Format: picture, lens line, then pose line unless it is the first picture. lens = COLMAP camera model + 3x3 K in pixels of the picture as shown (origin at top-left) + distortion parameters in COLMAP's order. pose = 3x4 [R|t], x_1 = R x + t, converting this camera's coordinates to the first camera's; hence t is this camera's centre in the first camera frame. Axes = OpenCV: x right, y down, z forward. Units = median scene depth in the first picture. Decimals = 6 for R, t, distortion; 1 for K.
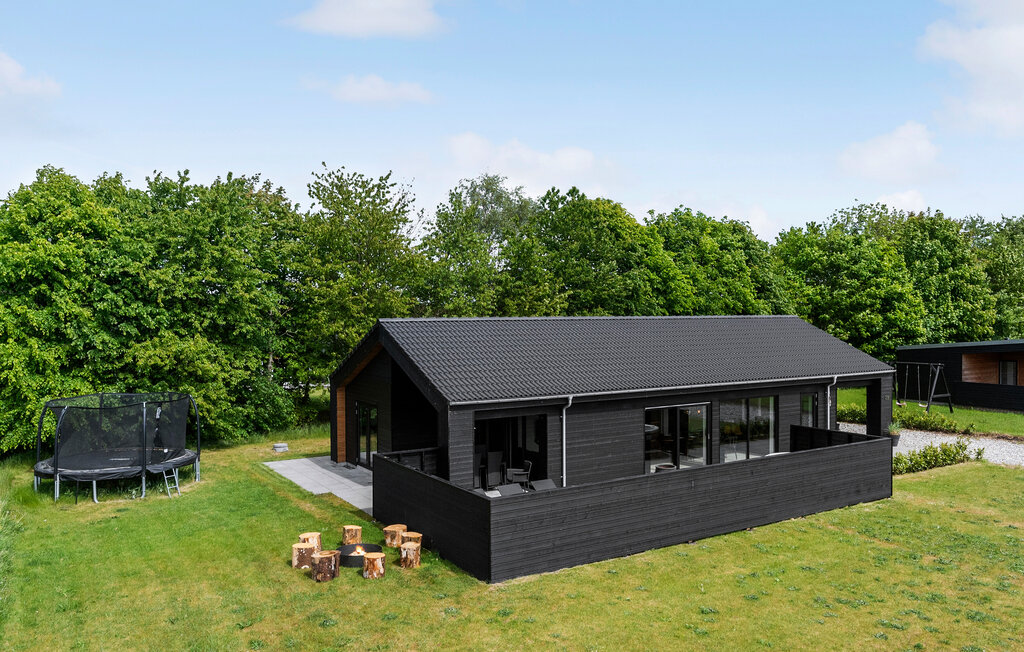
lens RADIAL K [[787.4, 0, 512.7], [0, 787.4, 325.7], [0, 0, 1]] dist [-0.007592, -0.017145]
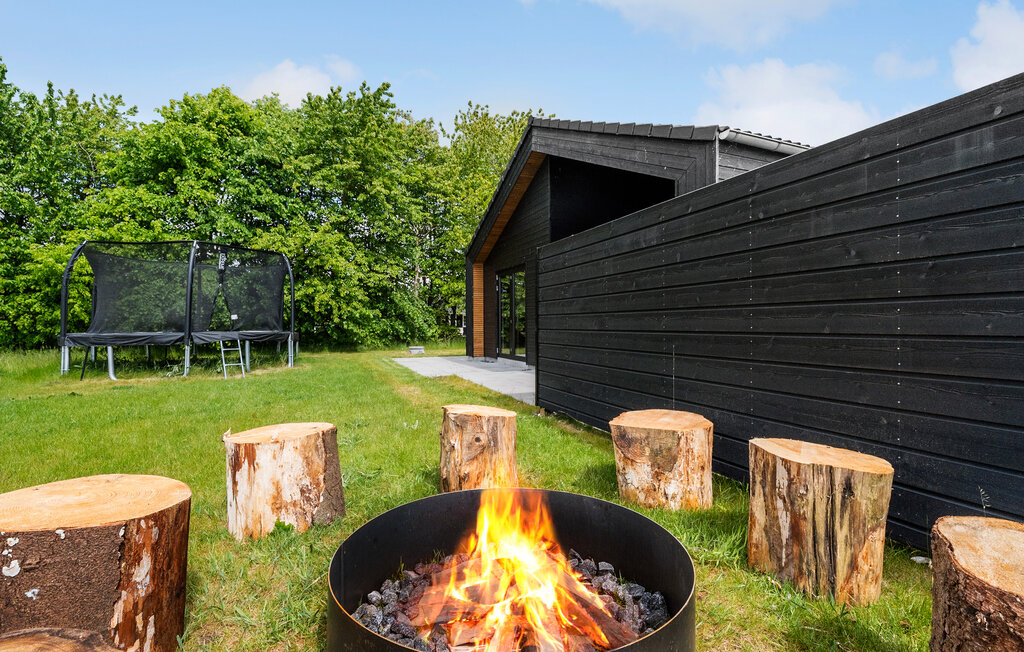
lens RADIAL K [[464.3, 0, 508.6], [0, 464.3, 327.1], [0, 0, 1]] dist [-0.009132, 0.000049]
pose [[0.985382, 0.007239, -0.170205, -0.111028], [-0.008262, 0.999952, -0.005301, 0.150173], [0.170158, 0.006630, 0.985394, 0.558760]]
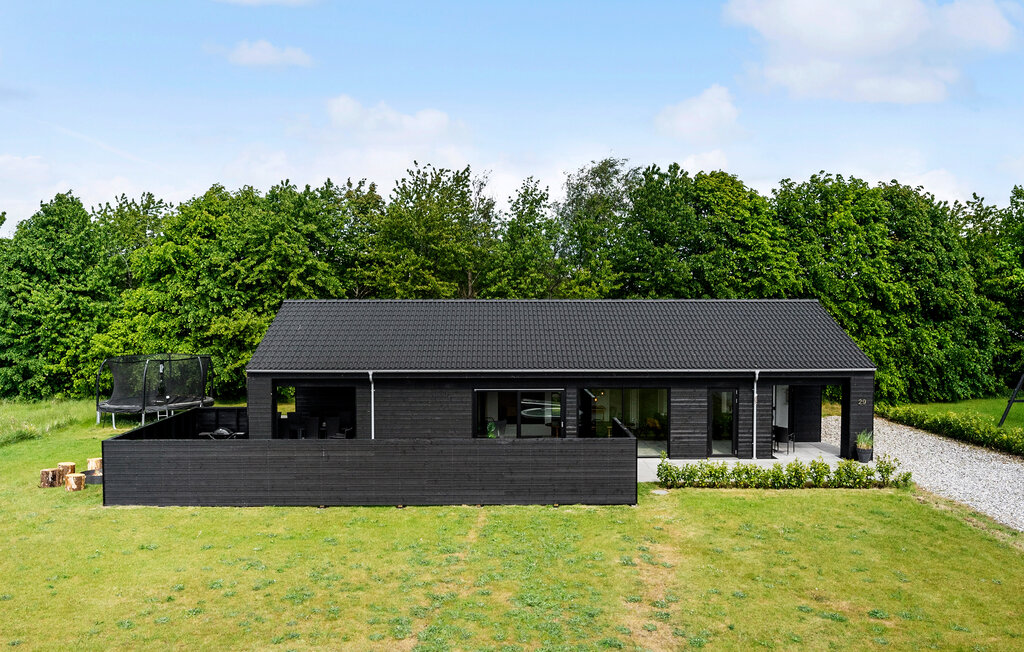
lens RADIAL K [[787.4, 0, 511.7], [0, 787.4, 321.2], [0, 0, 1]] dist [-0.007592, -0.017145]
pose [[0.861741, 0.023880, -0.506786, 0.676777], [-0.010017, 0.999498, 0.030063, -0.017396], [0.507249, -0.020830, 0.861548, 0.116364]]
